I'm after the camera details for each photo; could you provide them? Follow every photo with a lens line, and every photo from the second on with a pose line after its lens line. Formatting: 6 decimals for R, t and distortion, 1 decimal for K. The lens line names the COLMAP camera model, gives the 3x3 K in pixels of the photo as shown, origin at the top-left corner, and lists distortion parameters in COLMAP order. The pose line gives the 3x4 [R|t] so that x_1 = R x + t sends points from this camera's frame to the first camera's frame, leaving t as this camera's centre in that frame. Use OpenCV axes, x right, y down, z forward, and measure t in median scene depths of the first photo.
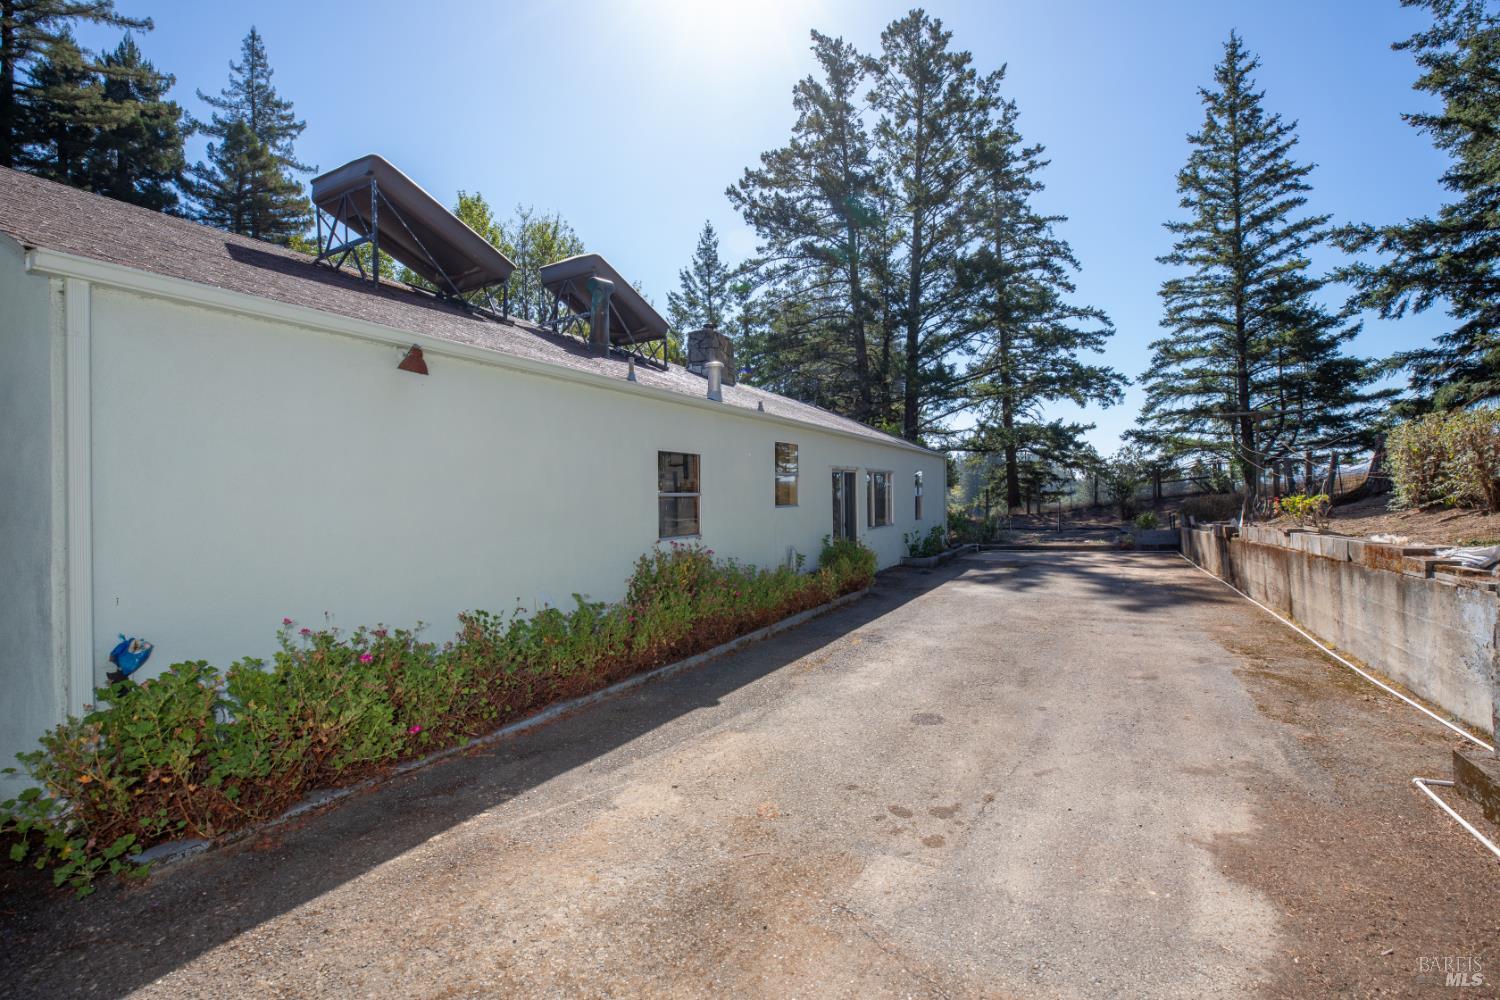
lens RADIAL K [[686.4, 0, 751.8], [0, 686.4, 497.1], [0, 0, 1]] dist [-0.044690, 0.013911]
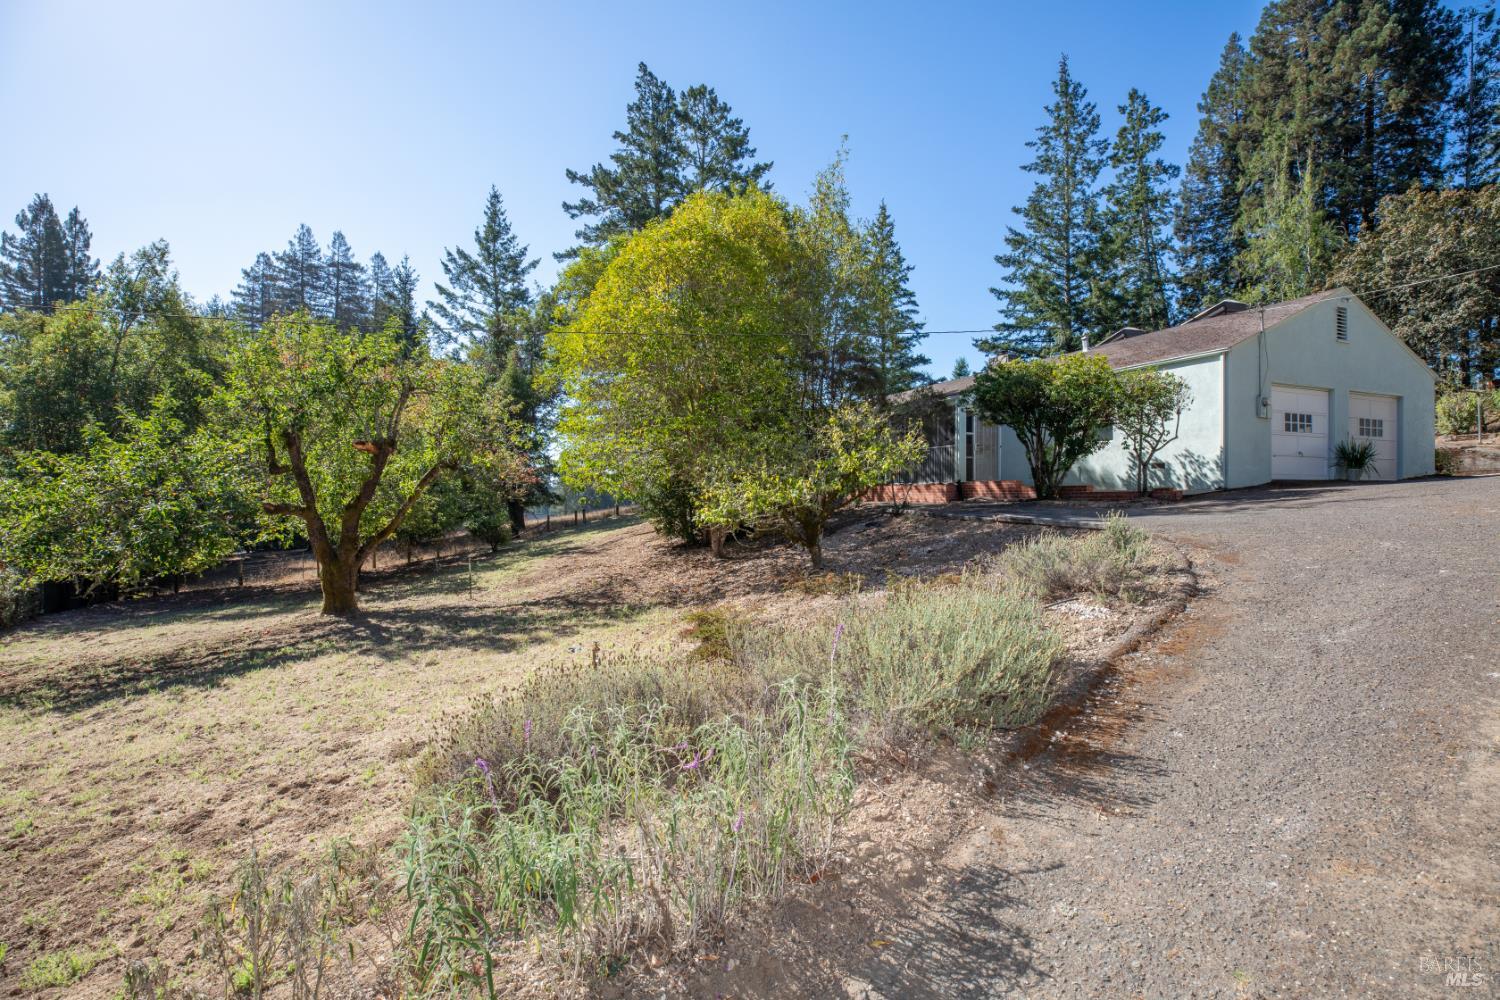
lens RADIAL K [[686.4, 0, 751.8], [0, 686.4, 497.1], [0, 0, 1]] dist [-0.044690, 0.013911]
pose [[0.641882, 0.001086, 0.766803, -0.648230], [0.000499, 0.999998, -0.001834, 0.039369], [-0.766803, 0.001560, 0.641880, 0.129930]]
